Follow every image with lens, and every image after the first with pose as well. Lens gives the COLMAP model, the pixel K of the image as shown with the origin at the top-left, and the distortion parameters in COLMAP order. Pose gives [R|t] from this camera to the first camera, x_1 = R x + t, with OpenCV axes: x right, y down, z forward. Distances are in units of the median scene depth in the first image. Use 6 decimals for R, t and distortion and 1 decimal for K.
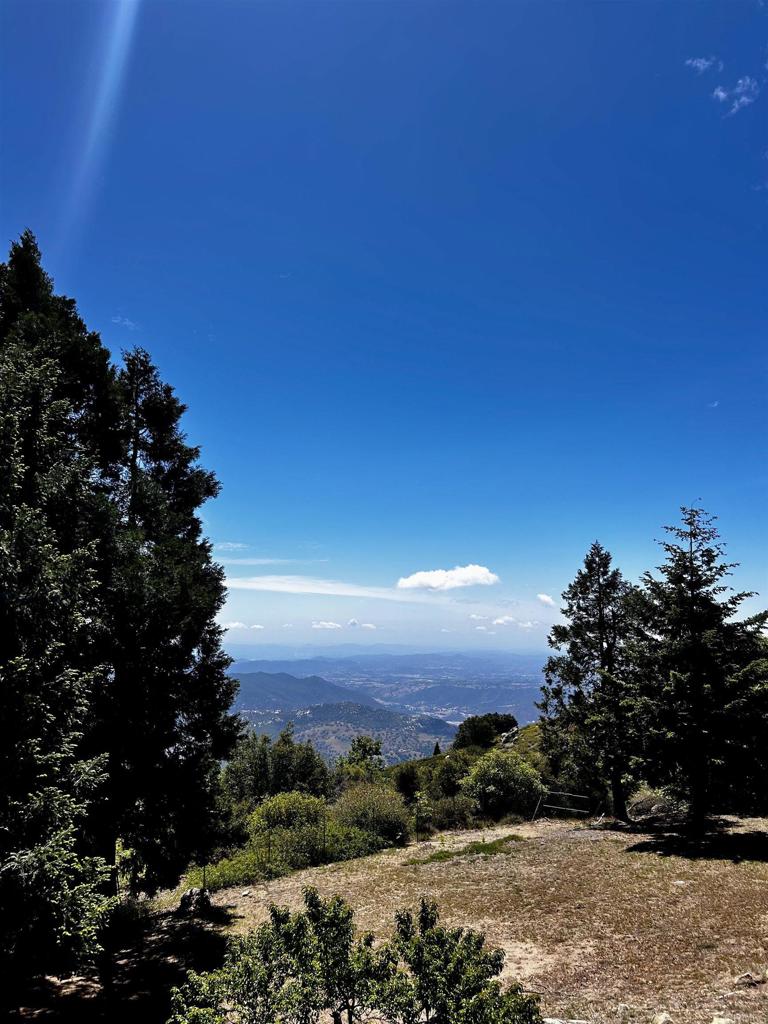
lens RADIAL K [[770.8, 0, 381.6], [0, 770.8, 517.4], [0, 0, 1]] dist [0.023903, -0.020410]
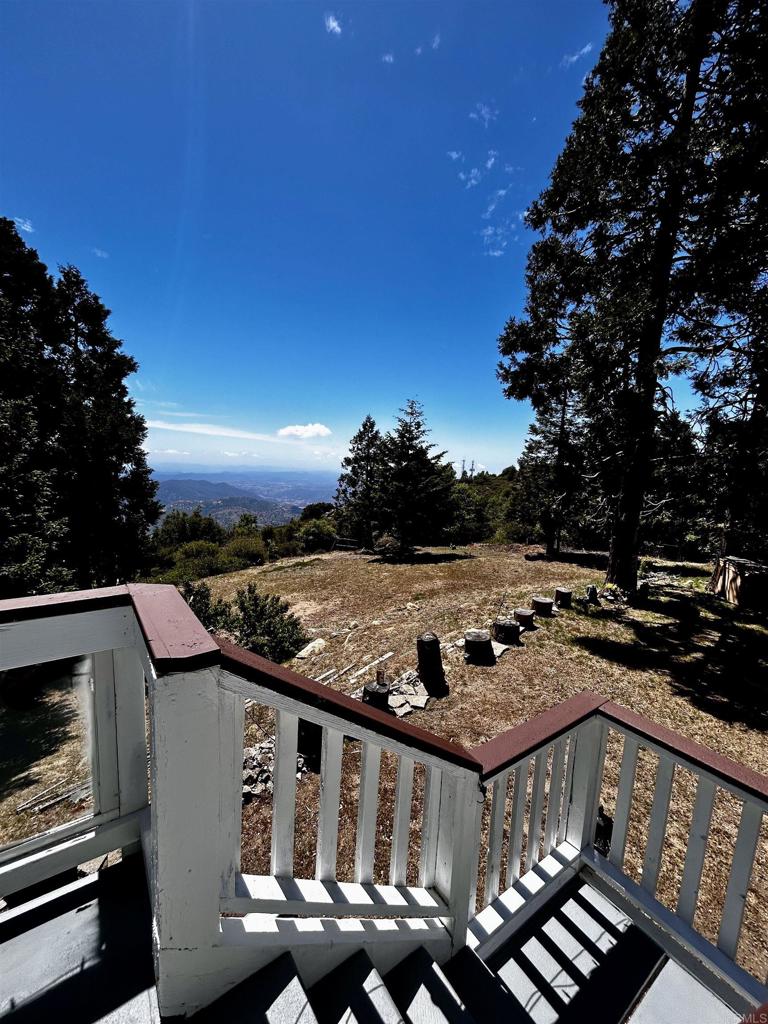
lens RADIAL K [[414.8, 0, 383.7], [0, 414.8, 511.6], [0, 0, 1]] dist [0.000227, 0.000363]
pose [[0.960720, -0.003245, 0.277502, 0.035395], [-0.070603, 0.964174, 0.255703, -0.002700], [-0.268390, -0.265252, 0.926072, -0.035432]]
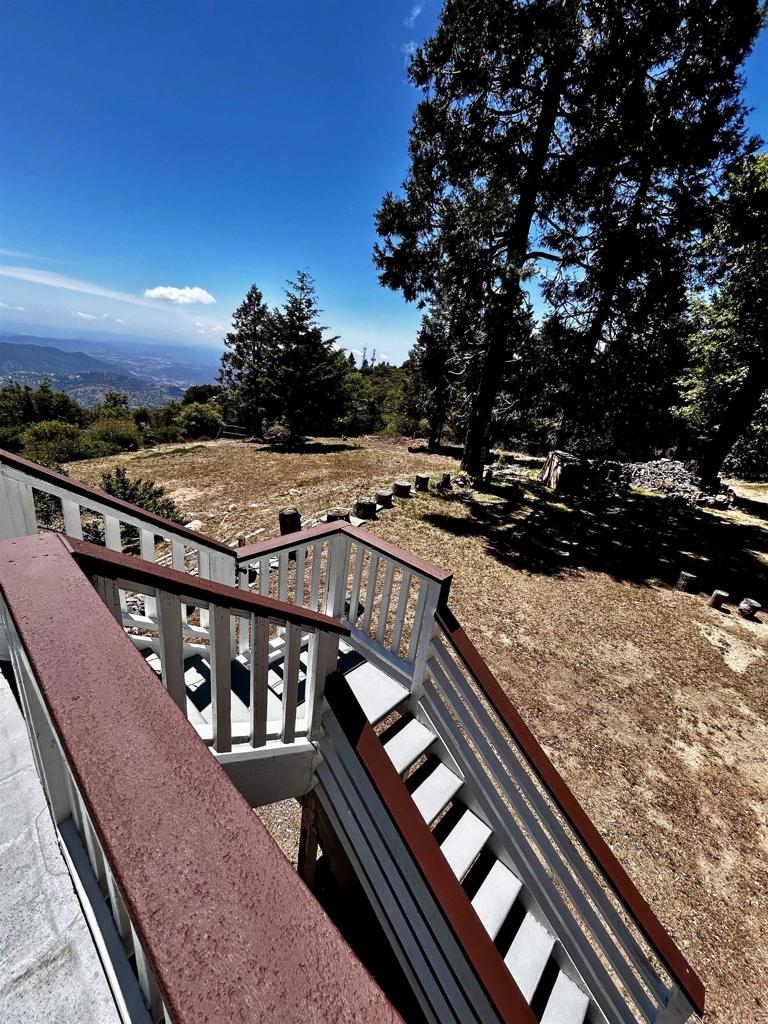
lens RADIAL K [[414.8, 0, 383.9], [0, 414.8, 512.8], [0, 0, 1]] dist [0.000227, 0.000363]
pose [[0.867566, -0.084028, 0.490171, 0.046597], [-0.178939, 0.866870, 0.465314, -0.009384], [-0.464014, -0.491401, 0.737031, -0.067016]]
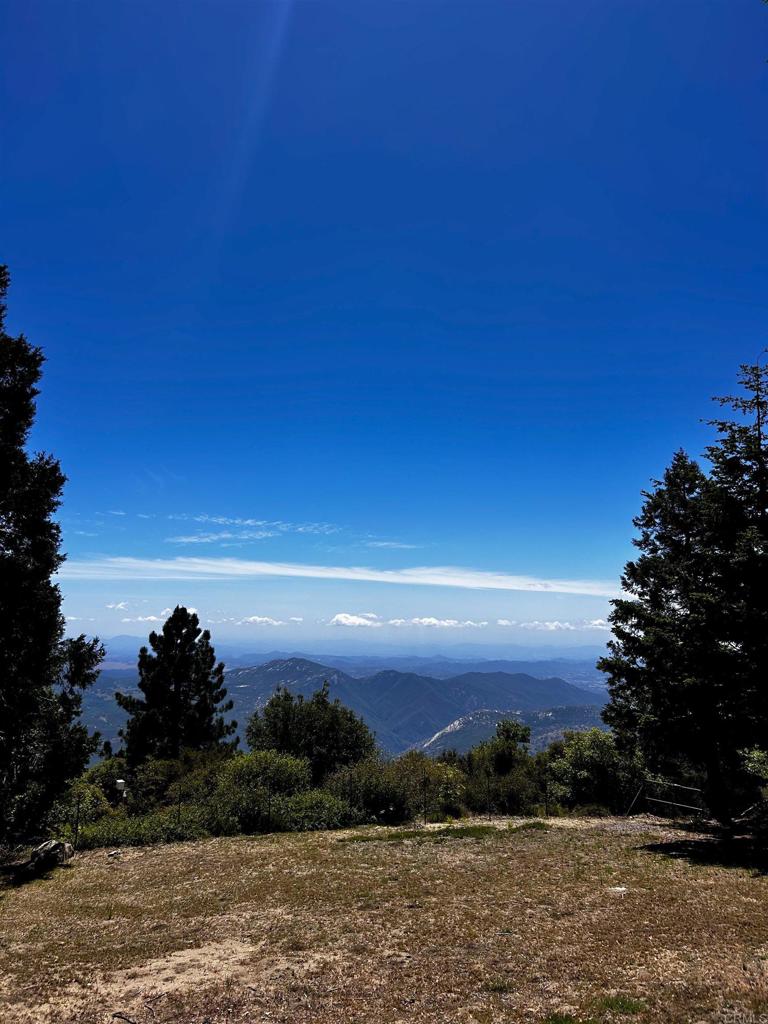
lens RADIAL K [[770.8, 0, 381.2], [0, 770.8, 510.3], [0, 0, 1]] dist [0.023903, -0.020410]
pose [[0.954269, -0.039676, -0.296305, 0.281450], [0.036993, 0.999208, -0.014659, 0.115449], [0.296652, 0.003027, 0.954981, 0.238048]]
